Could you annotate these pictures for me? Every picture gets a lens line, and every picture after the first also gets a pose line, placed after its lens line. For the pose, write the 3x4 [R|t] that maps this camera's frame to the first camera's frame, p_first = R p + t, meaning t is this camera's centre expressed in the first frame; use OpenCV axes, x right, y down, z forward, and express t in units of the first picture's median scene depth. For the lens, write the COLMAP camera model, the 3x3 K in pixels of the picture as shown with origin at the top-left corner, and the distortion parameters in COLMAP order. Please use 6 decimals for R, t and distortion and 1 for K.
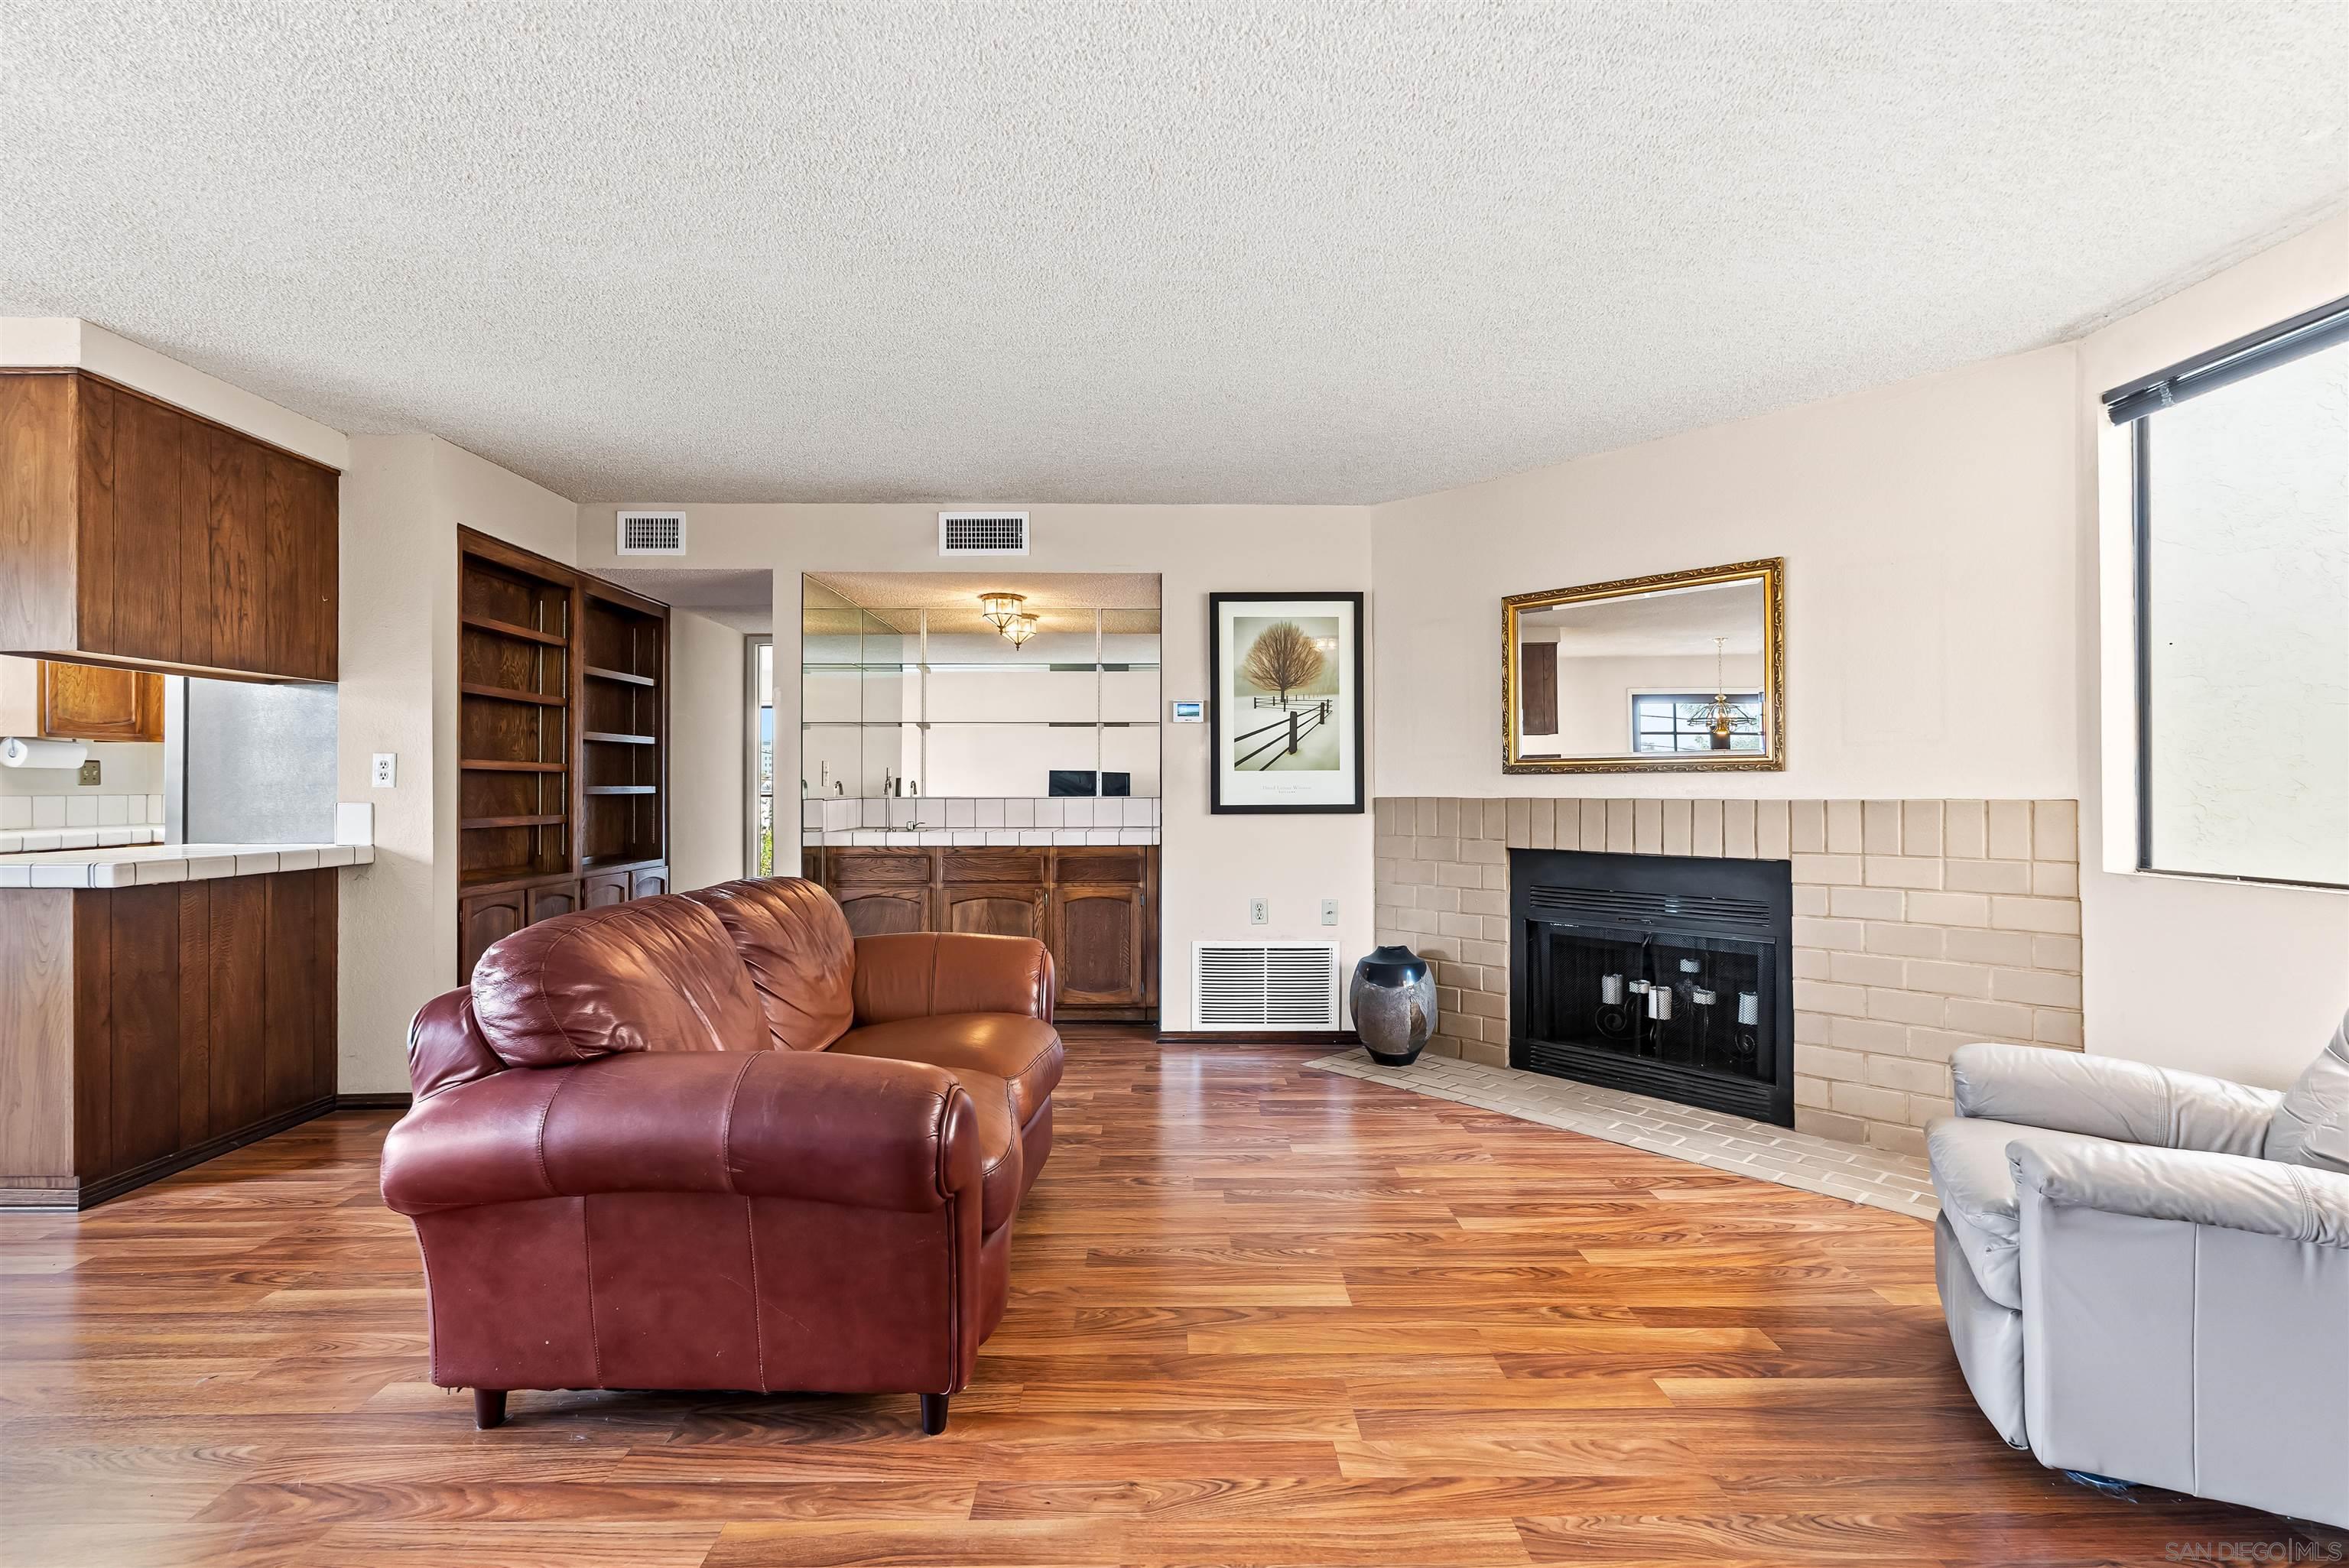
lens RADIAL K [[1054.0, 0, 1177.5], [0, 1054.0, 776.7], [0, 0, 1]] dist [-0.003127, 0.000718]
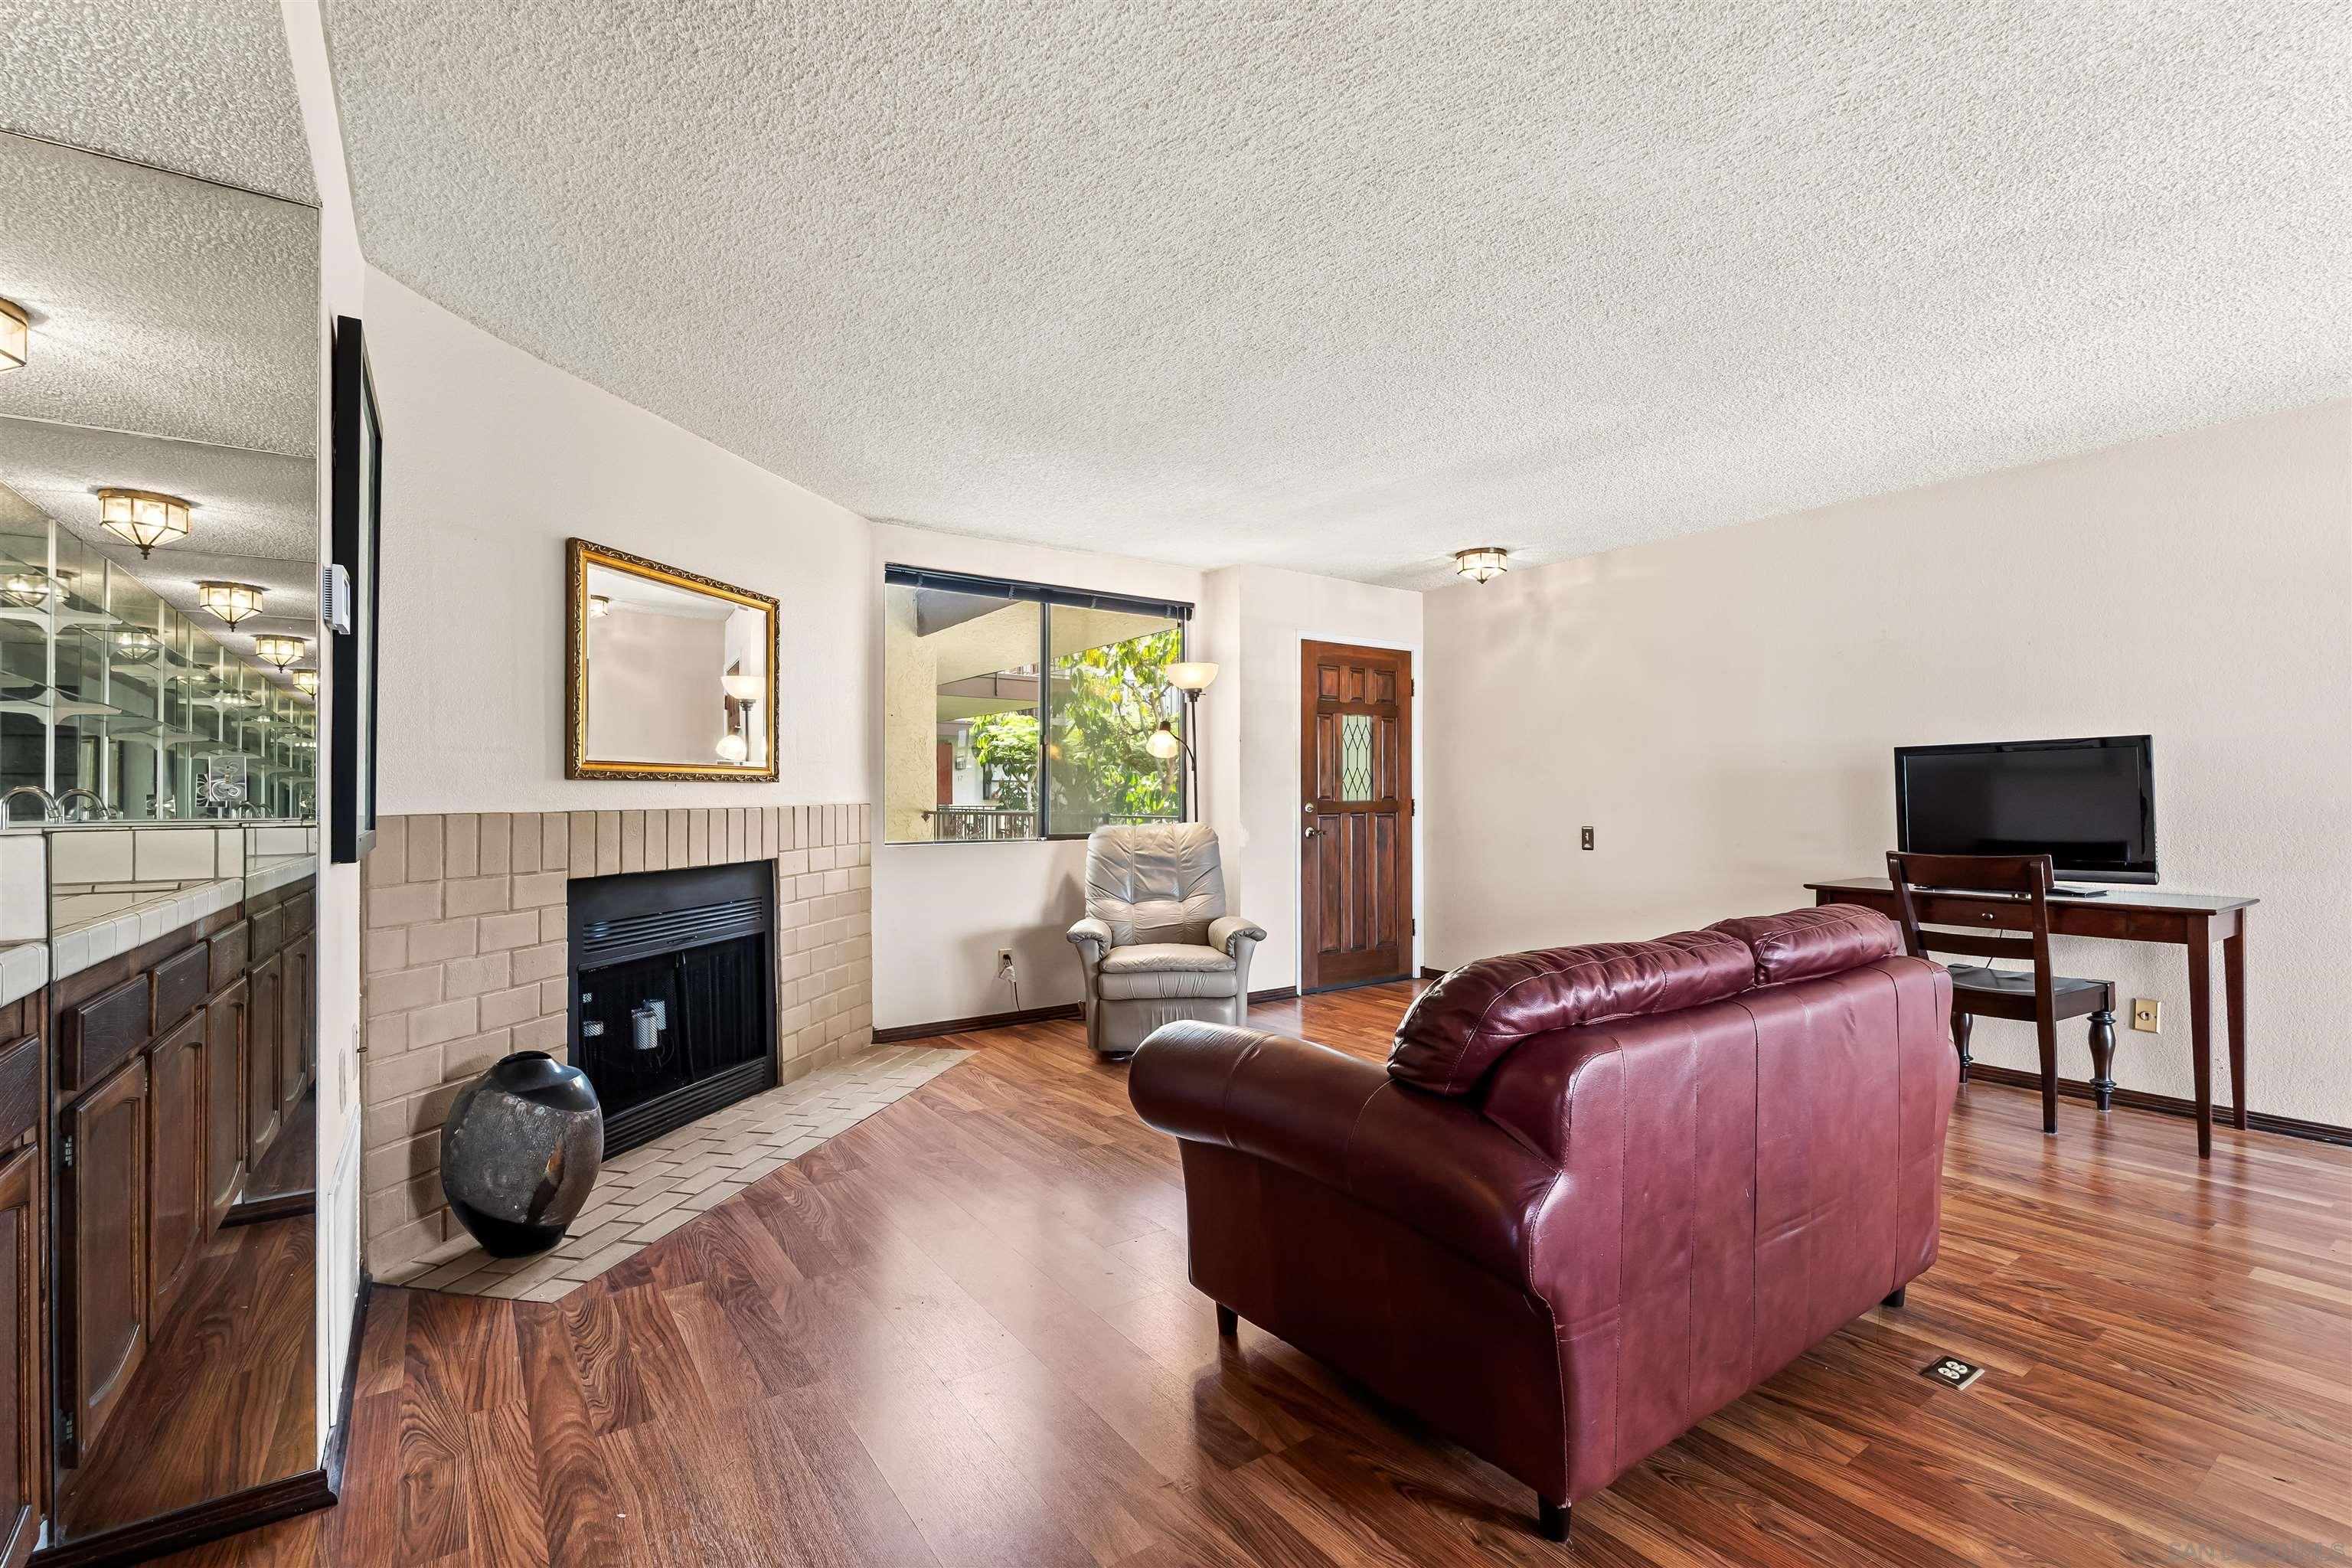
lens RADIAL K [[1055.4, 0, 1192.1], [0, 1055.4, 795.1], [0, 0, 1]] dist [-0.003127, 0.000718]
pose [[-0.566054, 0.000284, 0.824368, -0.602315], [-0.006315, 0.999969, -0.004681, 0.010899], [-0.824344, -0.007856, -0.566035, 1.192867]]
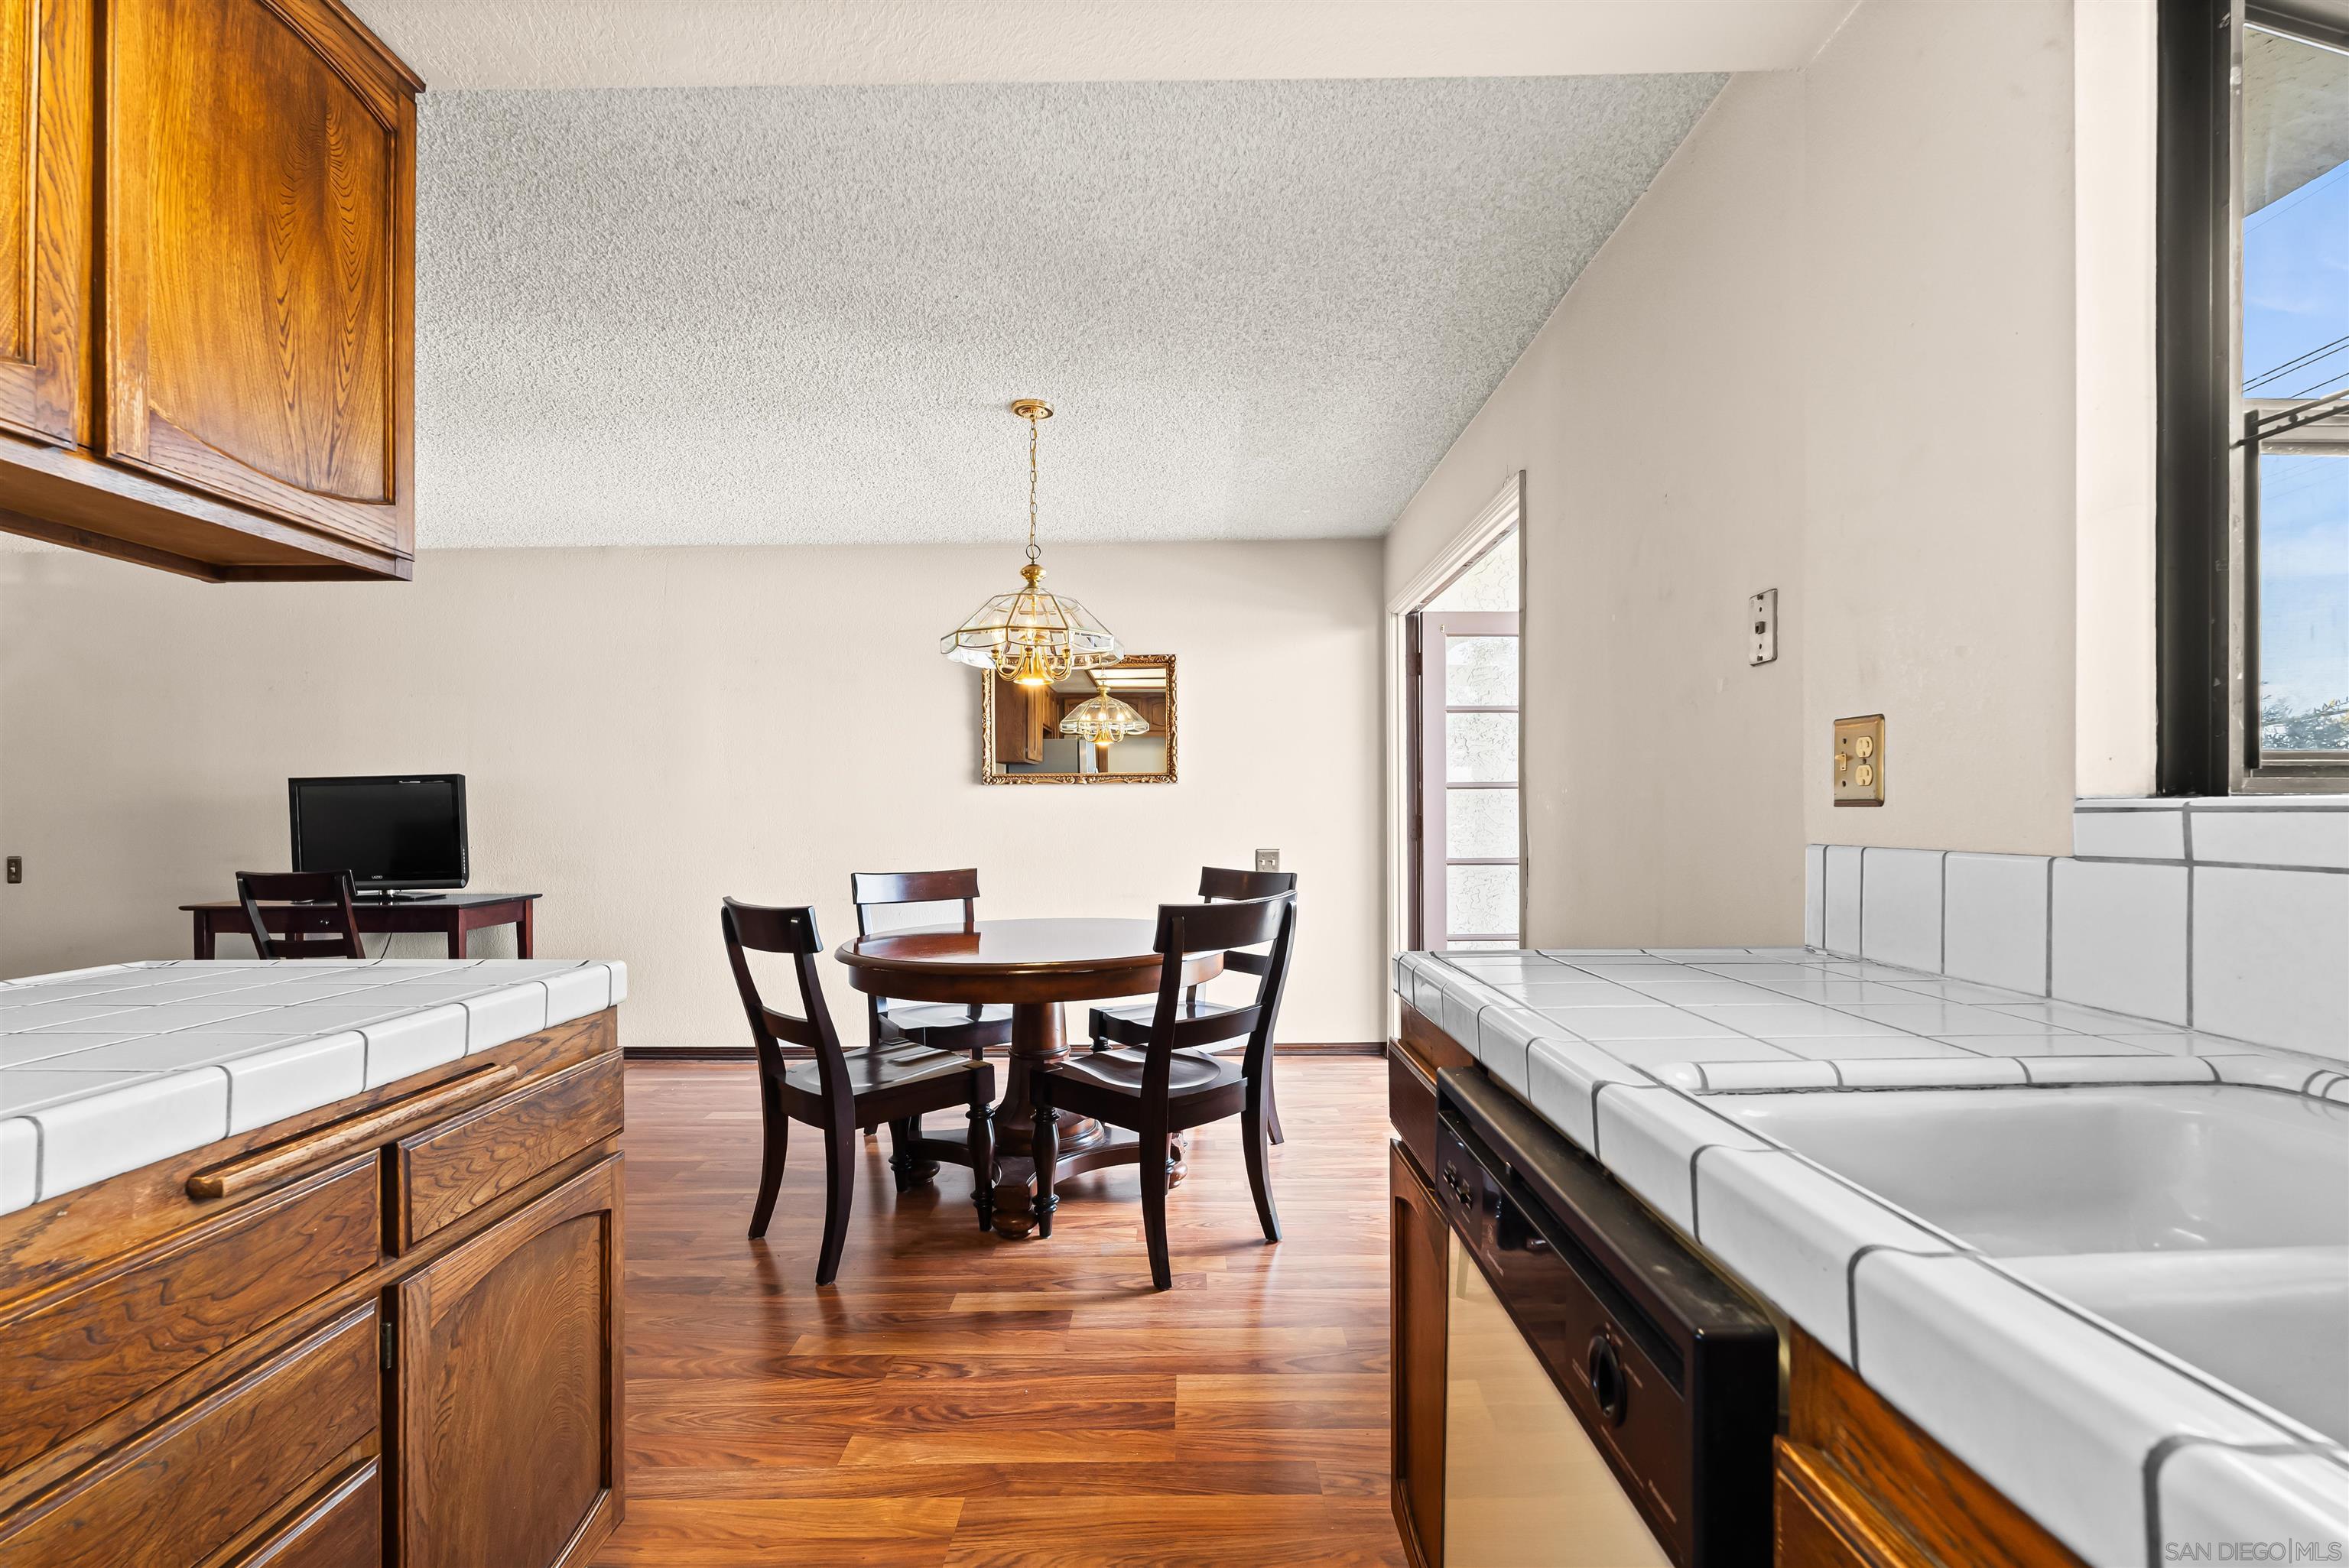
lens RADIAL K [[1054.0, 0, 1156.4], [0, 1054.0, 814.9], [0, 0, 1]] dist [-0.003127, 0.000718]
pose [[-0.999530, 0.005469, 0.030155, -1.166153], [0.005261, 0.999962, -0.006971, 0.008206], [-0.030192, -0.006809, -0.999521, 1.158421]]
